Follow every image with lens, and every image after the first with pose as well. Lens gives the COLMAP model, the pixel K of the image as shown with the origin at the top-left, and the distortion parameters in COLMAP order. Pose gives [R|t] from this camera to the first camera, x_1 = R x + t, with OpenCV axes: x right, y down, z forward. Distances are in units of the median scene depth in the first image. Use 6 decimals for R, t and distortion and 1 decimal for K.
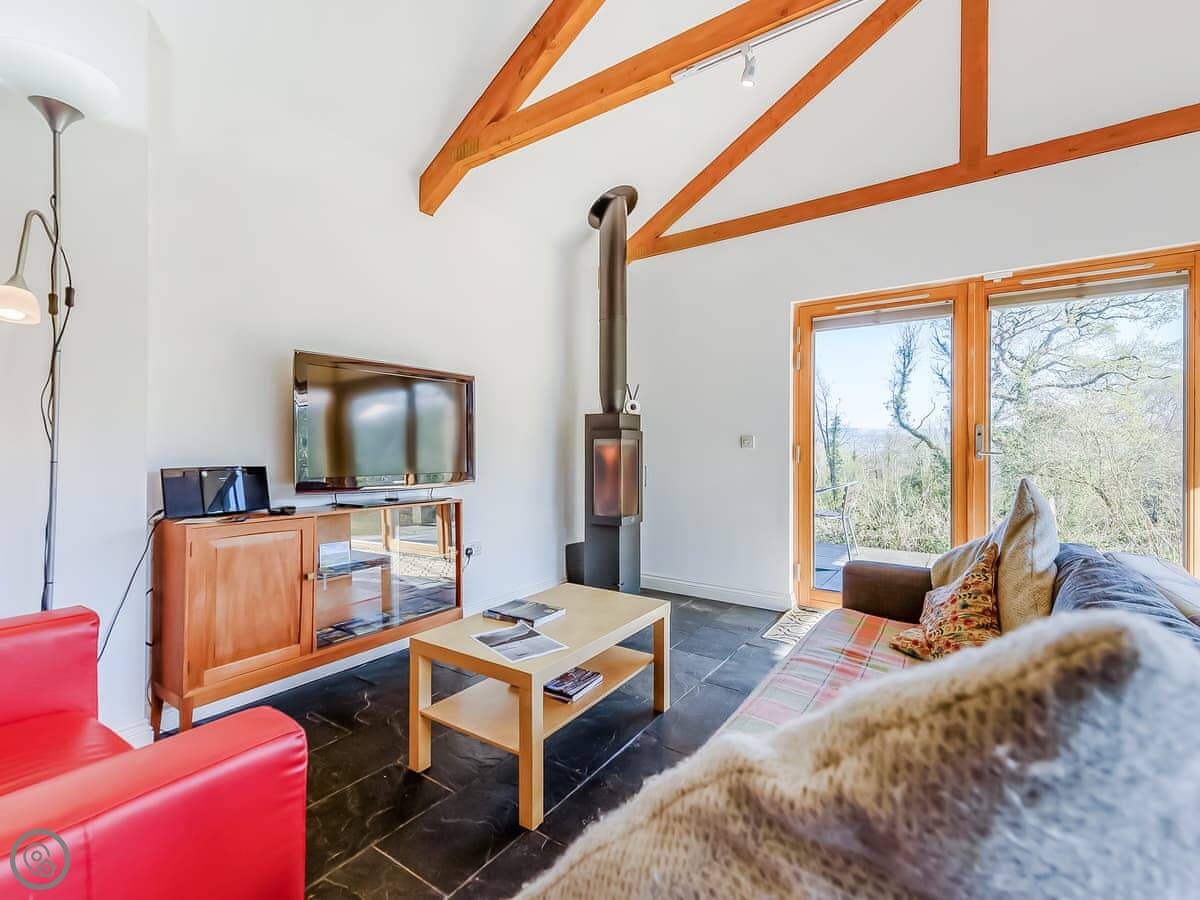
lens RADIAL K [[501.3, 0, 640.0], [0, 501.3, 451.7], [0, 0, 1]] dist [0.009809, -0.000223]
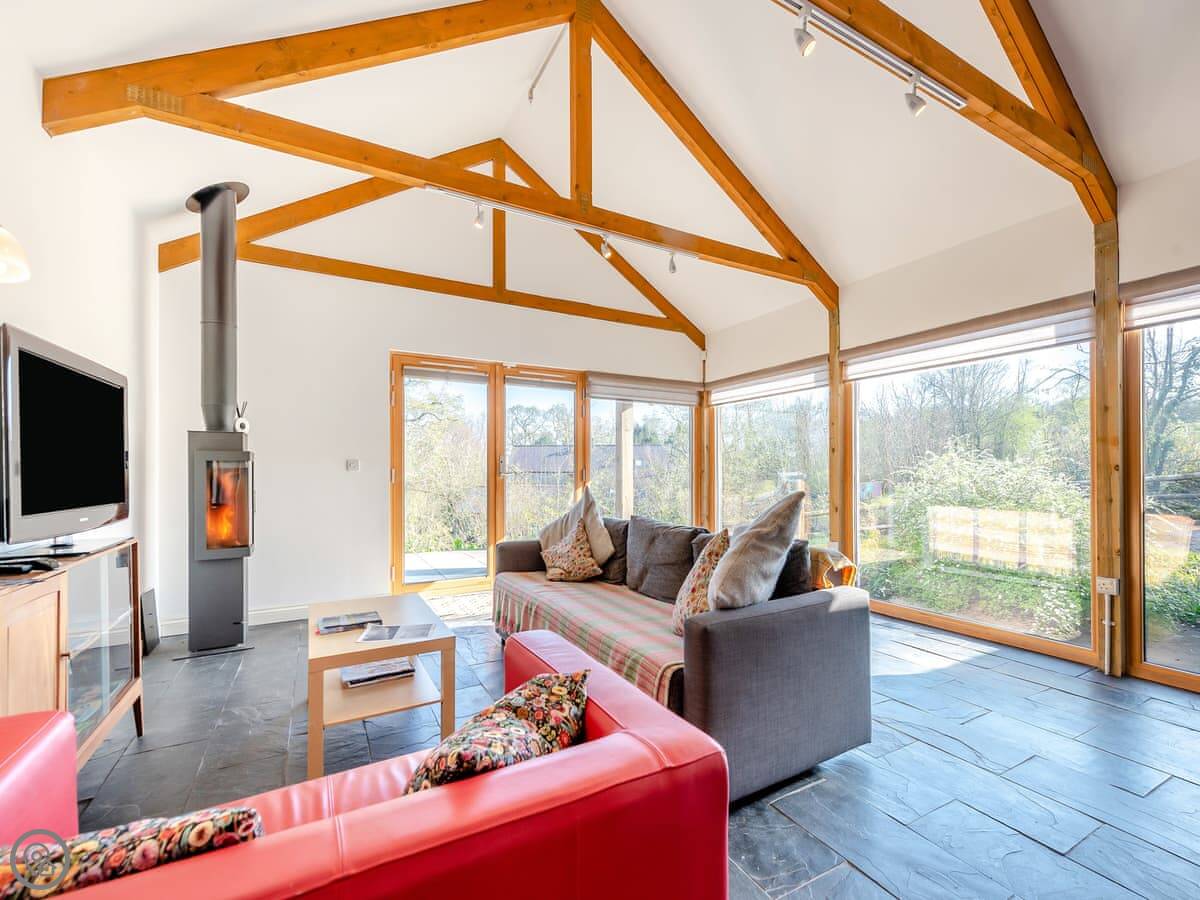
lens RADIAL K [[494.7, 0, 599.9], [0, 494.7, 469.0], [0, 0, 1]] dist [0.009373, -0.000007]
pose [[0.456342, 0.000476, 0.889804, -0.569039], [0.009573, 0.999939, -0.005444, -0.000653], [-0.889753, 0.011003, 0.456310, 0.013718]]
